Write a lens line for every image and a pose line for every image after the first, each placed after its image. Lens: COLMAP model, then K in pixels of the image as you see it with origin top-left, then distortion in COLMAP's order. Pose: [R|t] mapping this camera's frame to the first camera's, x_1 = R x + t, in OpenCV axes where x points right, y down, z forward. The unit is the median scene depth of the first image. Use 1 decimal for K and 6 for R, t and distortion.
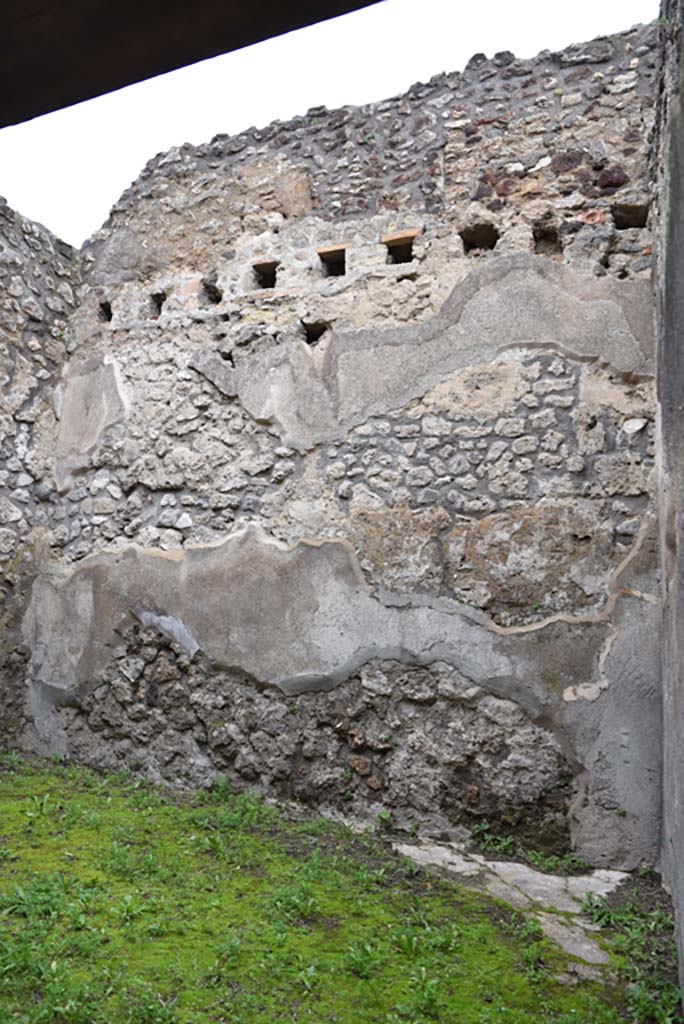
lens RADIAL K [[693.9, 0, 335.8], [0, 693.9, 500.8], [0, 0, 1]] dist [-0.130038, 0.087747]
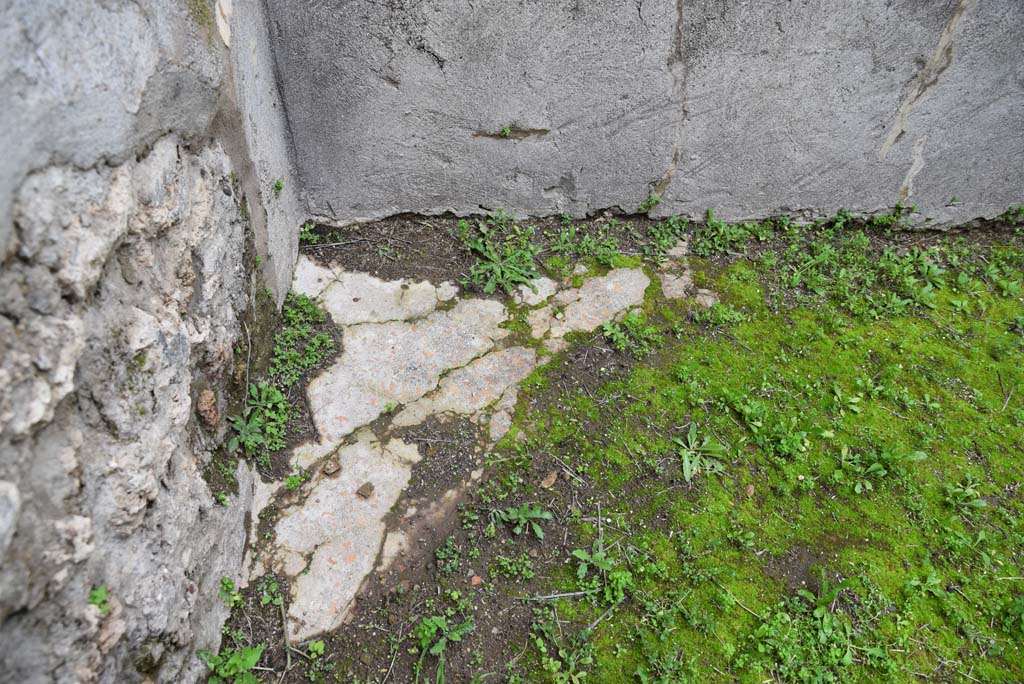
lens RADIAL K [[693.9, 0, 504.2], [0, 693.9, 352.6], [0, 0, 1]] dist [-0.130038, 0.087747]
pose [[-0.439503, -0.725407, 0.529737, -0.042817], [-0.237273, 0.662559, 0.710434, 0.087503], [-0.866337, 0.186546, -0.463316, 0.887936]]
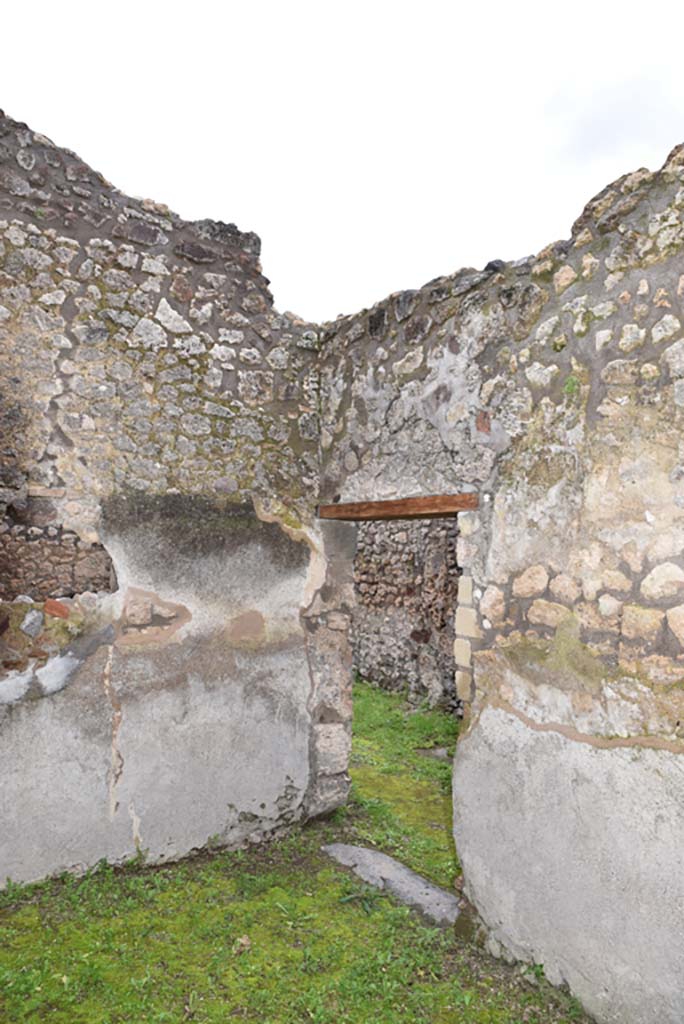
lens RADIAL K [[693.9, 0, 327.8], [0, 693.9, 505.4], [0, 0, 1]] dist [-0.130038, 0.087747]
pose [[-0.801100, -0.041359, 0.597100, -0.524370], [-0.193122, 0.962114, -0.192460, 0.000038], [-0.566518, -0.269493, -0.778737, 1.009632]]
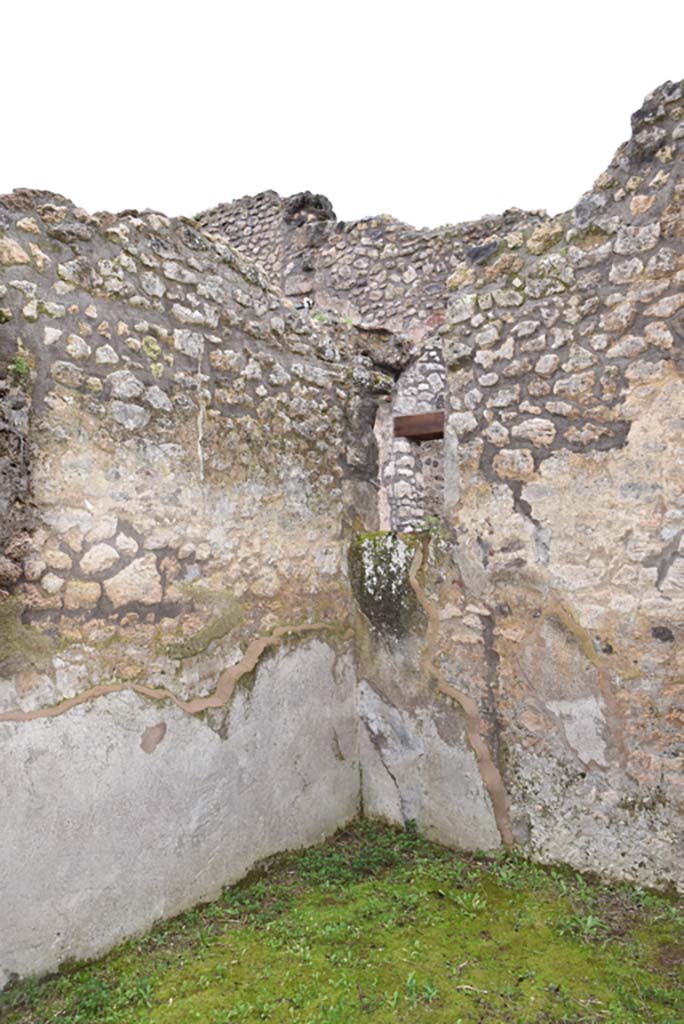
lens RADIAL K [[693.9, 0, 342.4], [0, 693.9, 493.0], [0, 0, 1]] dist [-0.130038, 0.087747]
pose [[-0.268475, -0.140072, -0.953048, 0.192326], [0.190624, 0.962081, -0.195098, 0.018199], [0.944237, -0.234053, -0.231594, 0.810370]]
